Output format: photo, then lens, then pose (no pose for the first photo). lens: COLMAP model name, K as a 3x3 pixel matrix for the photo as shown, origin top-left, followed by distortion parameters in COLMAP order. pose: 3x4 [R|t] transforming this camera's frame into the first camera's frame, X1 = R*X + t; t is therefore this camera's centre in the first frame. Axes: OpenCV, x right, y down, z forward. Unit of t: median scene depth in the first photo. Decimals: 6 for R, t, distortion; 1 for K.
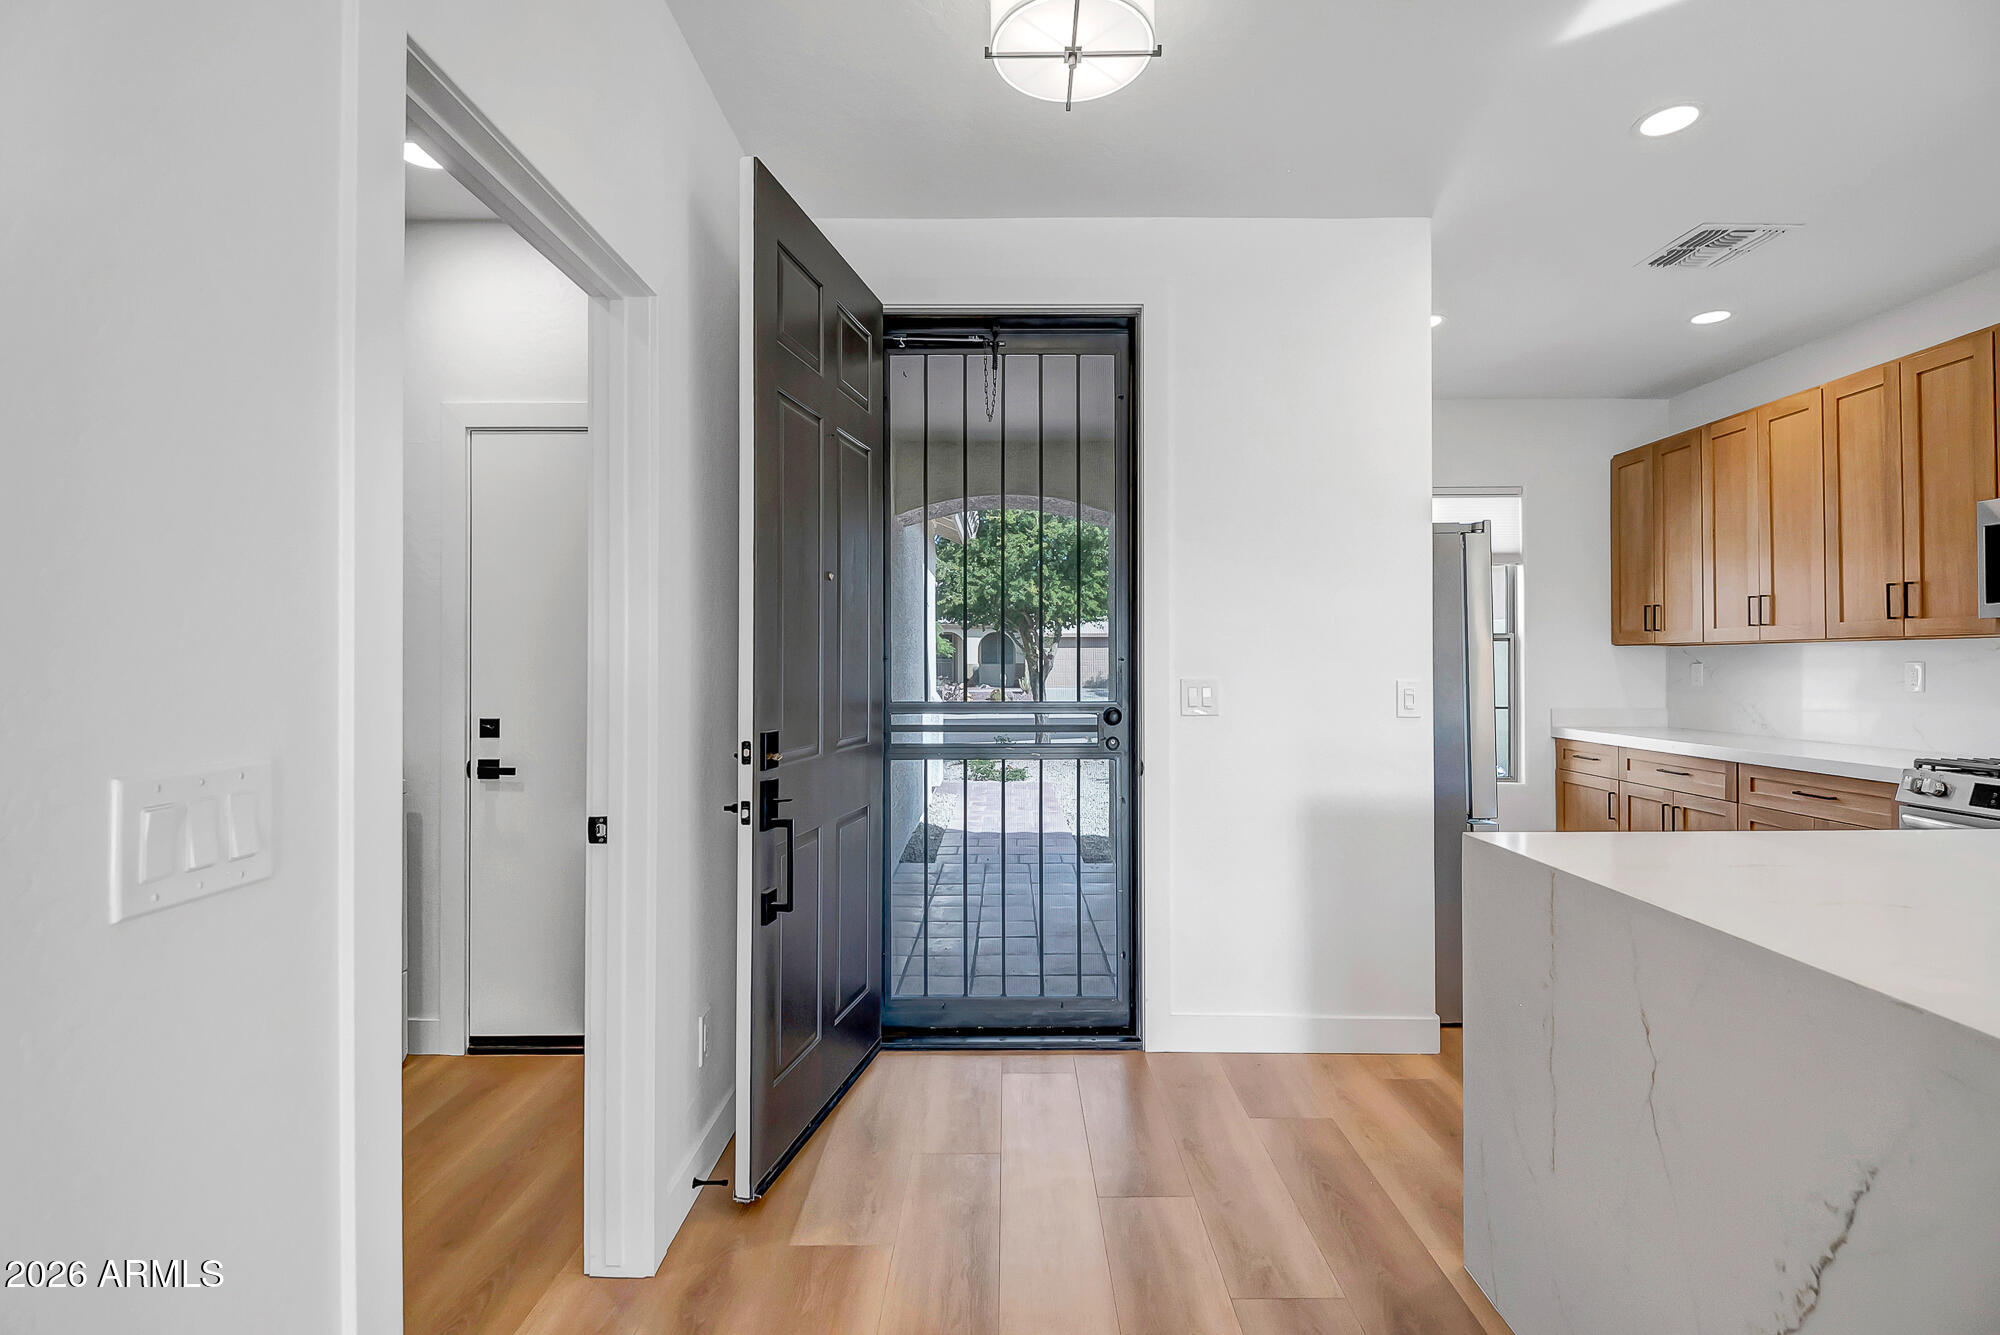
lens RADIAL K [[928.8, 0, 995.3], [0, 928.8, 669.7], [0, 0, 1]] dist [-0.003942, -0.001516]
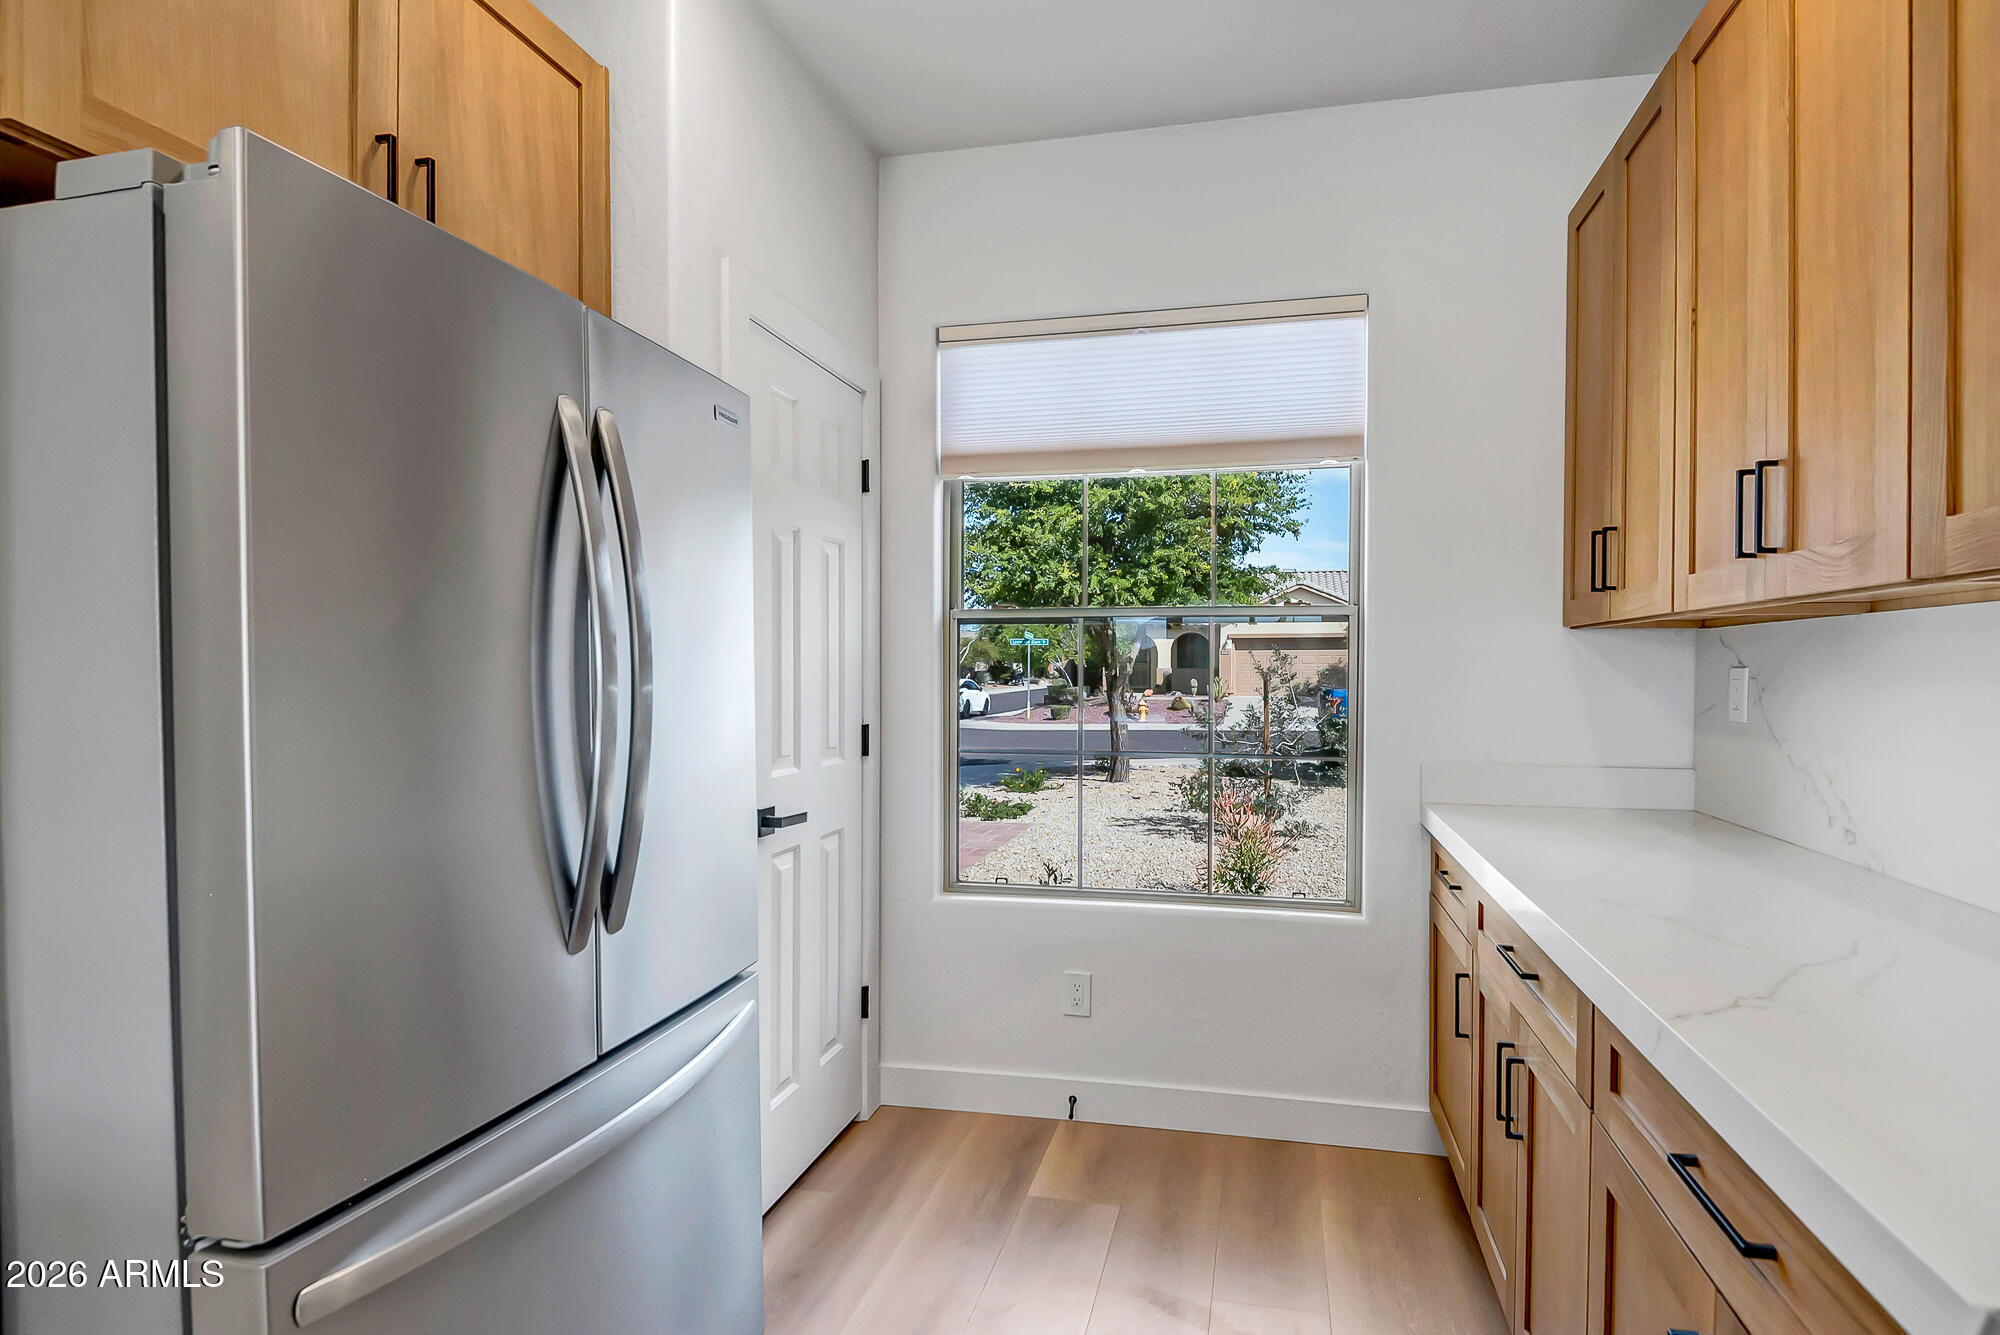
lens RADIAL K [[1000.1, 0, 1042.6], [0, 1000.1, 687.6], [0, 0, 1]] dist [-0.002778, -0.000379]
pose [[0.980849, 0.000778, -0.194766, 0.526296], [0.001615, 0.999925, 0.012130, -0.002973], [0.194761, -0.012212, 0.980775, 0.483829]]
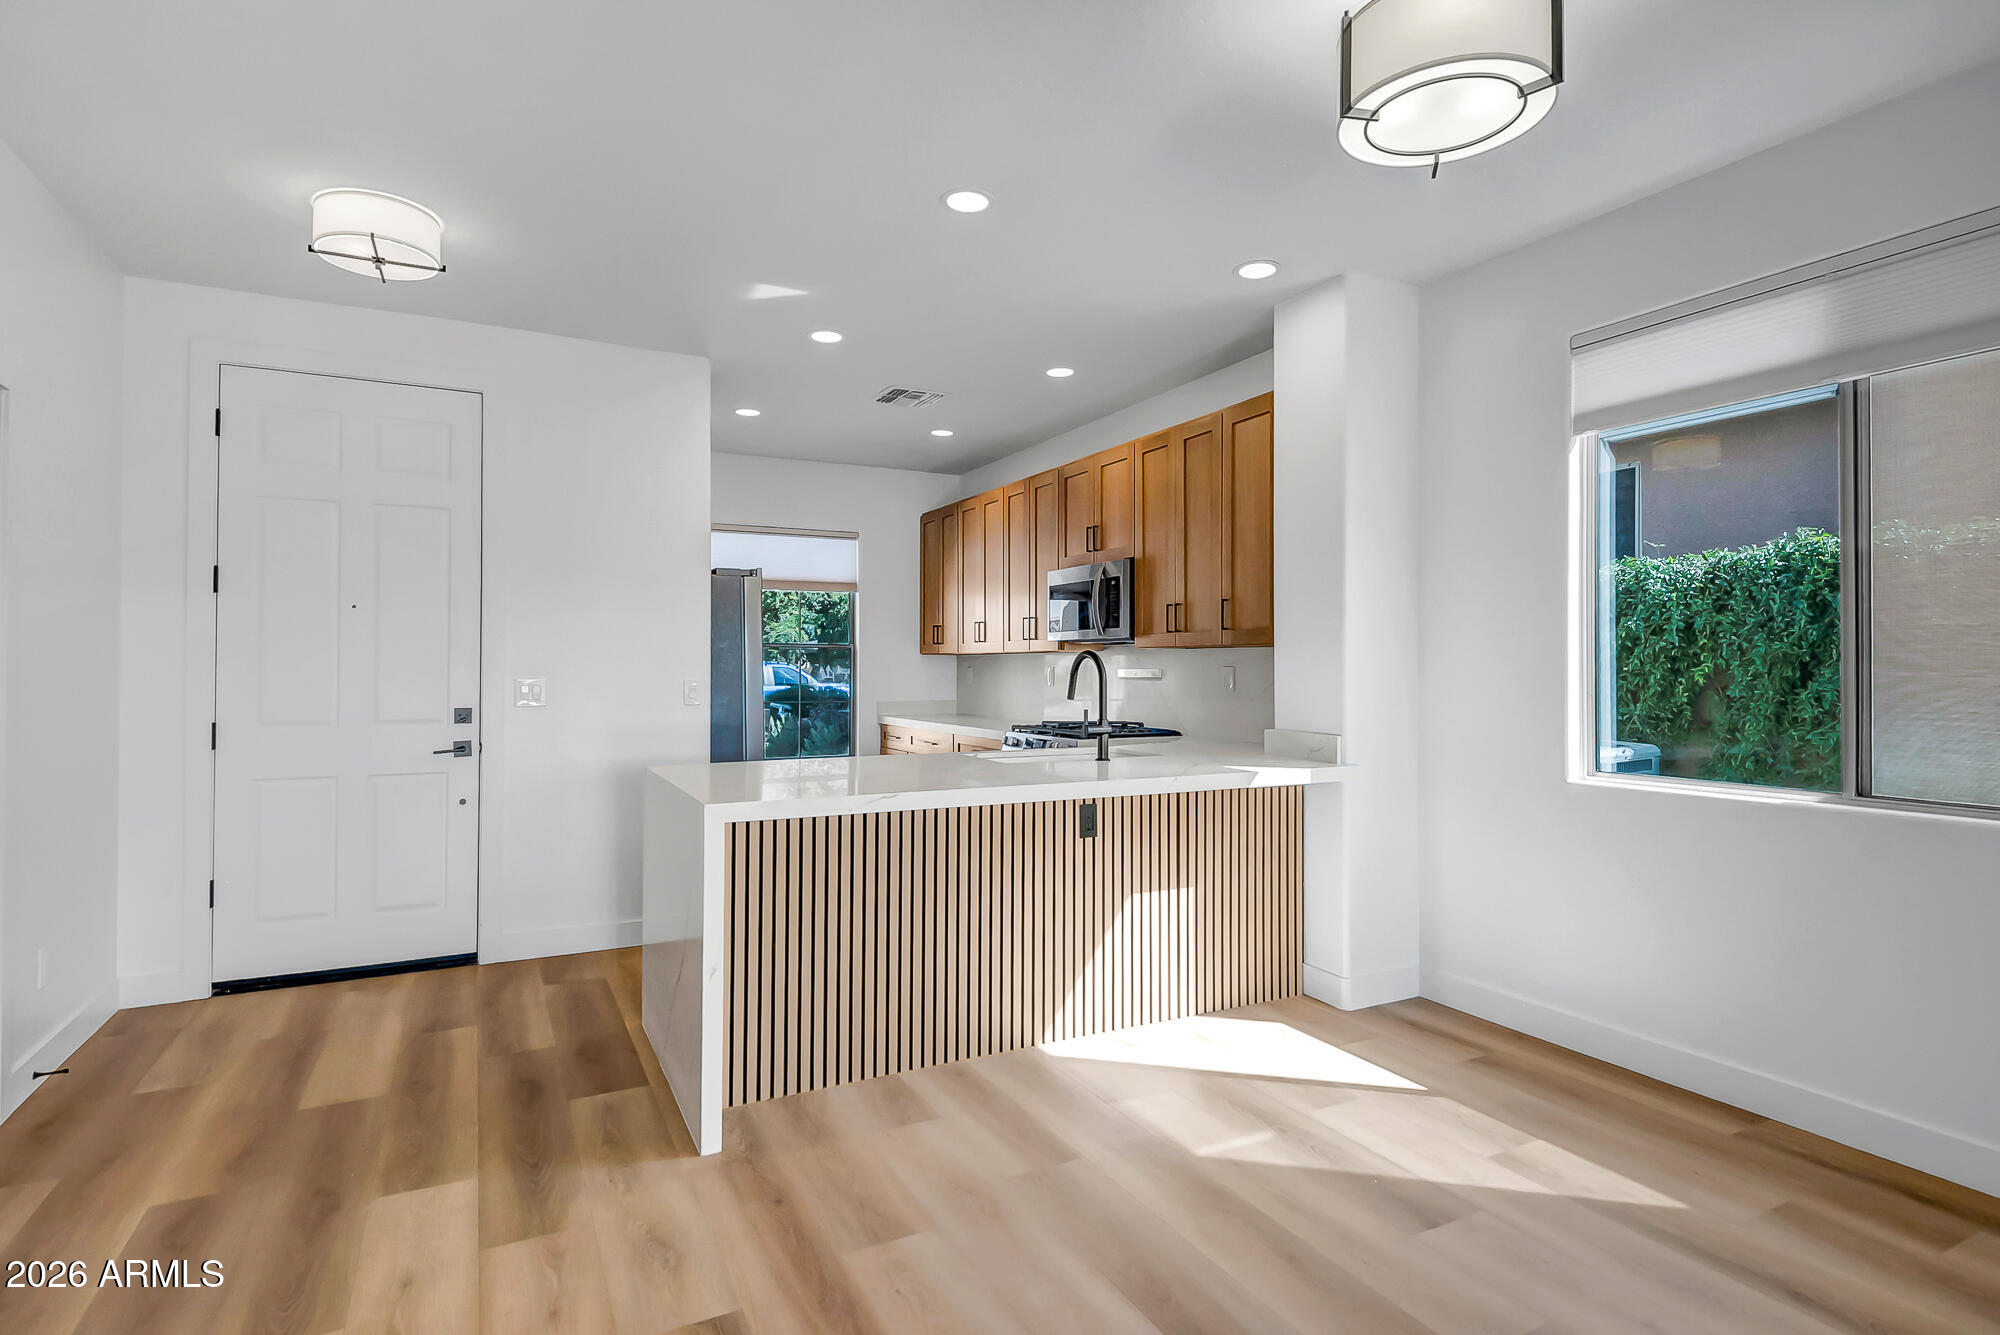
lens RADIAL K [[995.3, 0, 995.9], [0, 995.3, 659.3], [0, 0, 1]] dist [-0.002749, -0.003089]
pose [[0.881427, 0.002662, 0.472313, 0.080503], [0.004062, 0.999904, -0.013216, 0.001053], [-0.472303, 0.013567, 0.881332, -0.339285]]
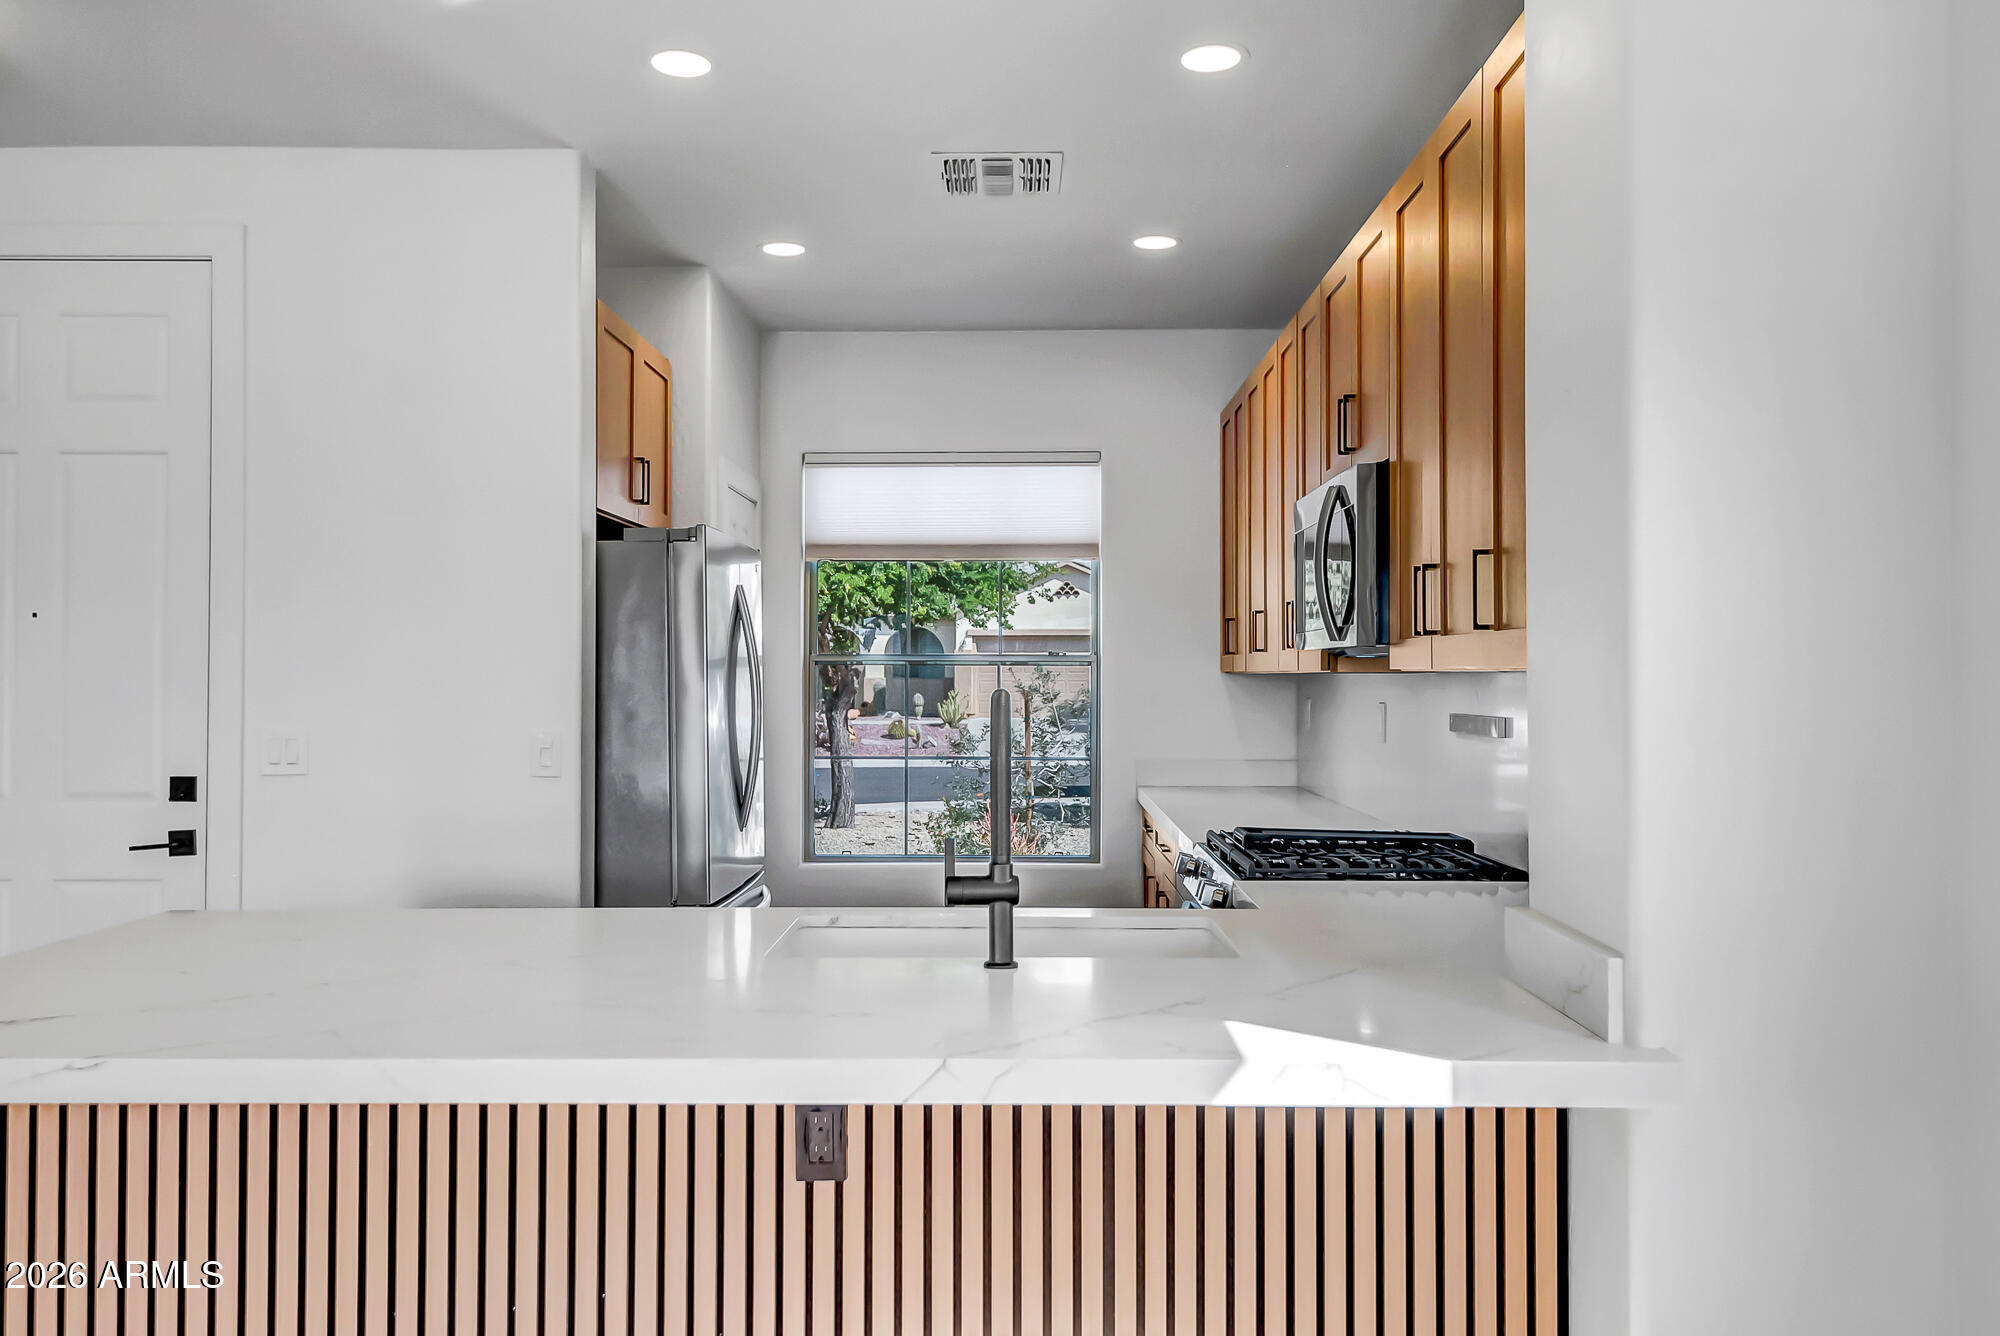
lens RADIAL K [[1511.2, 0, 1001.8], [0, 1511.2, 654.9], [0, 0, 1]] dist [-0.012470, -0.002358]
pose [[0.999923, -0.002652, 0.012118, 0.497585], [0.002910, 0.999769, -0.021302, -0.015804], [-0.012059, 0.021336, 0.999700, -0.170384]]
